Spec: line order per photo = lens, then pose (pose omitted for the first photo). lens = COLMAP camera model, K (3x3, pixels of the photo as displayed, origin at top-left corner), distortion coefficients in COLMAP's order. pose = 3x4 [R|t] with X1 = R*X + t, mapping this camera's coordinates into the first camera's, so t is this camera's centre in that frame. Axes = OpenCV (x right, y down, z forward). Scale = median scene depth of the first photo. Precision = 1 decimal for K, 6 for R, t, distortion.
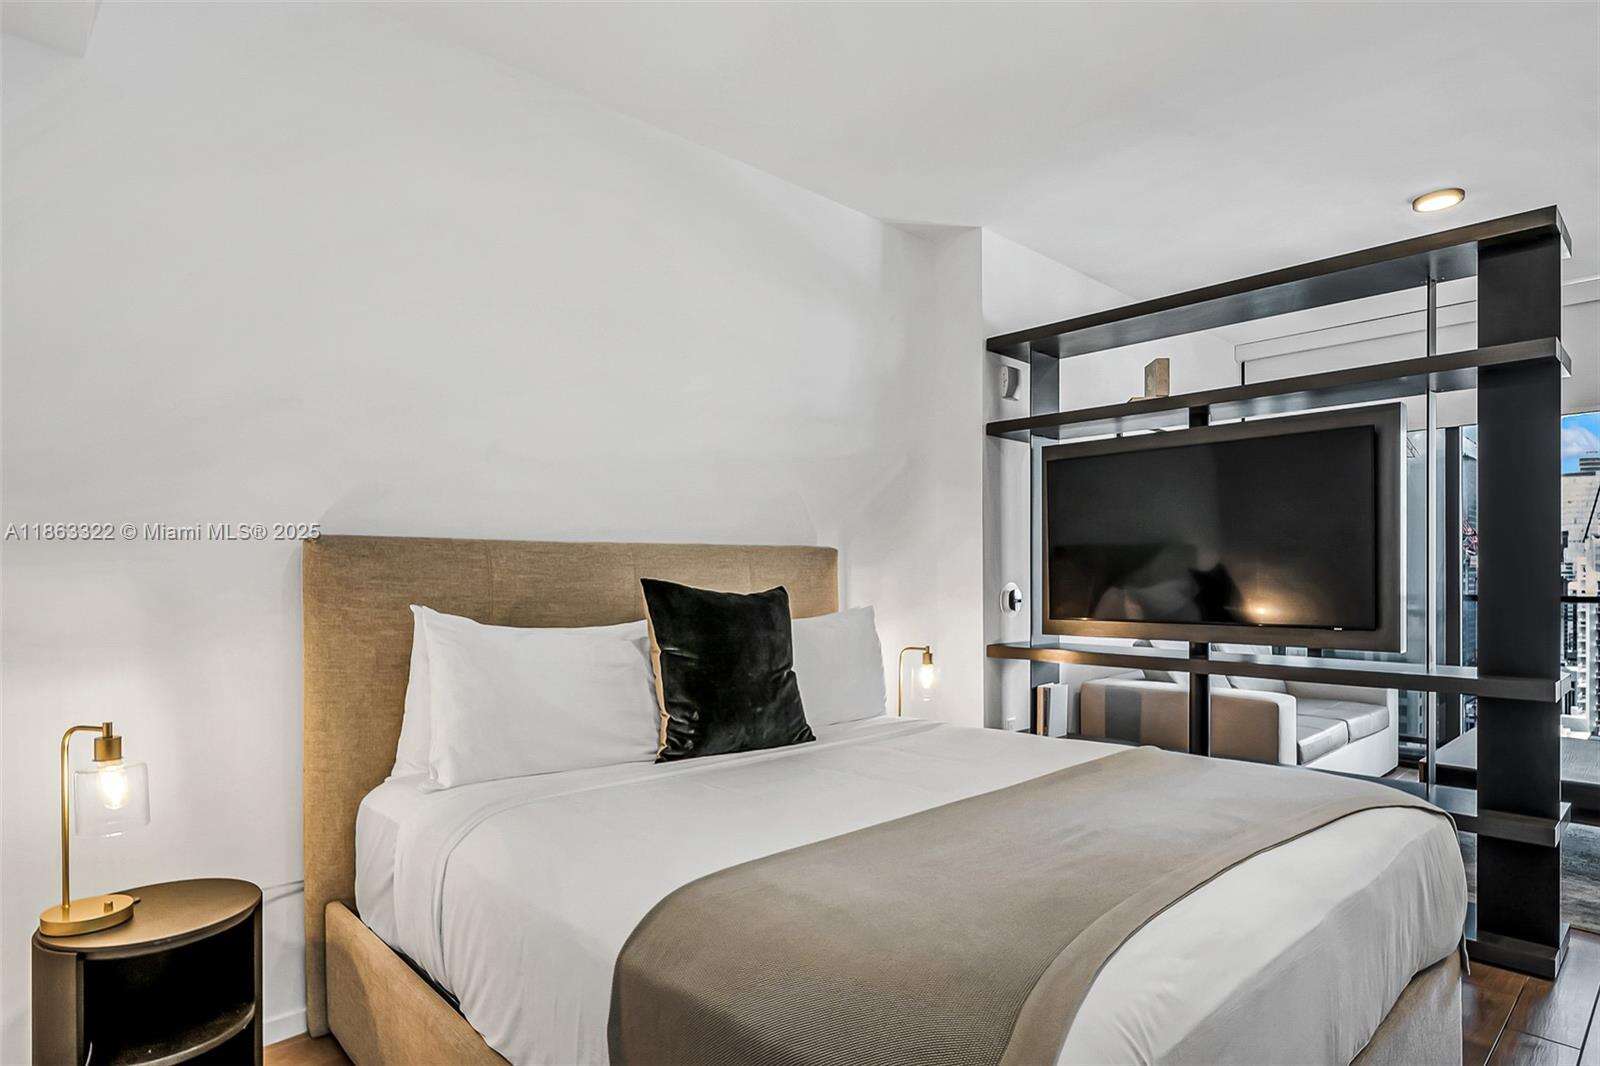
lens RADIAL K [[865.4, 0, 788.2], [0, 865.4, 581.2], [0, 0, 1]] dist [-0.001416, -0.001799]
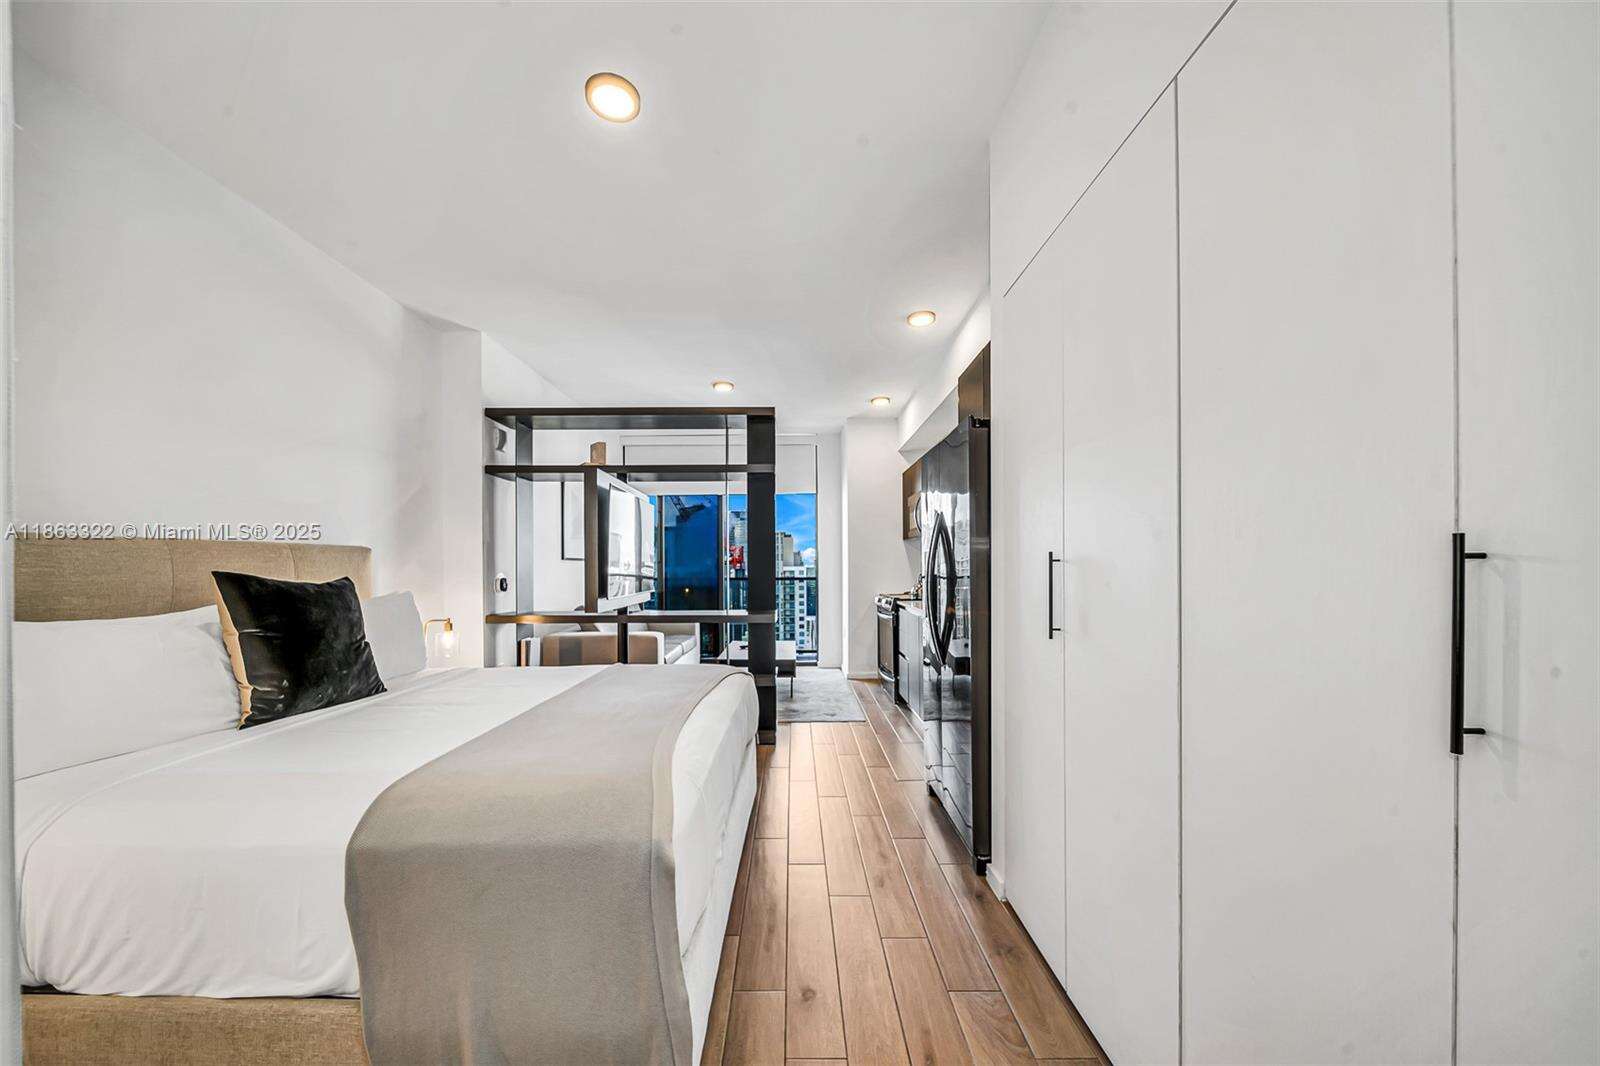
lens RADIAL K [[566.1, 0, 790.9], [0, 566.1, 562.3], [0, 0, 1]] dist [-0.000437, -0.000153]
pose [[0.685220, 0.006492, 0.728307, -0.173674], [0.004860, 0.999897, -0.013484, -0.001405], [-0.728320, 0.012779, 0.685118, -0.061898]]
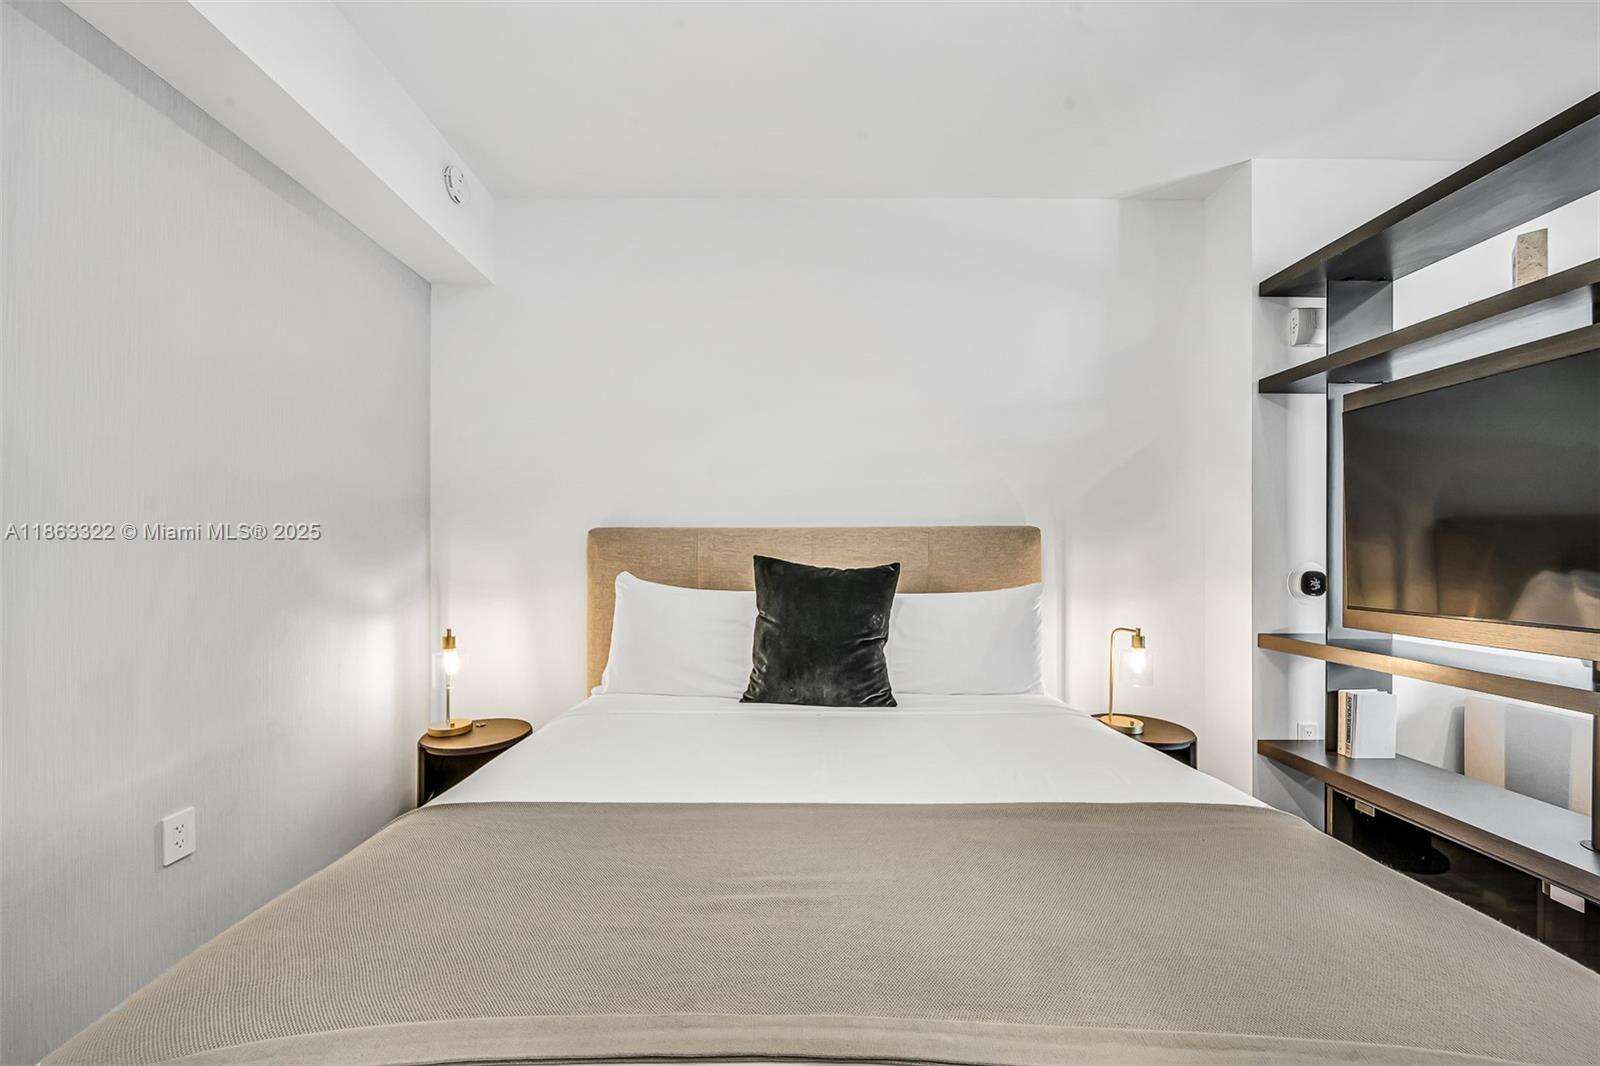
lens RADIAL K [[575.0, 0, 786.2], [0, 575.0, 553.7], [0, 0, 1]] dist [0.001691, -0.002366]
pose [[0.737491, 0.006431, -0.675327, 0.398522], [-0.007912, 0.999968, 0.000881, -0.005902], [0.675311, 0.004693, 0.737518, 0.366590]]
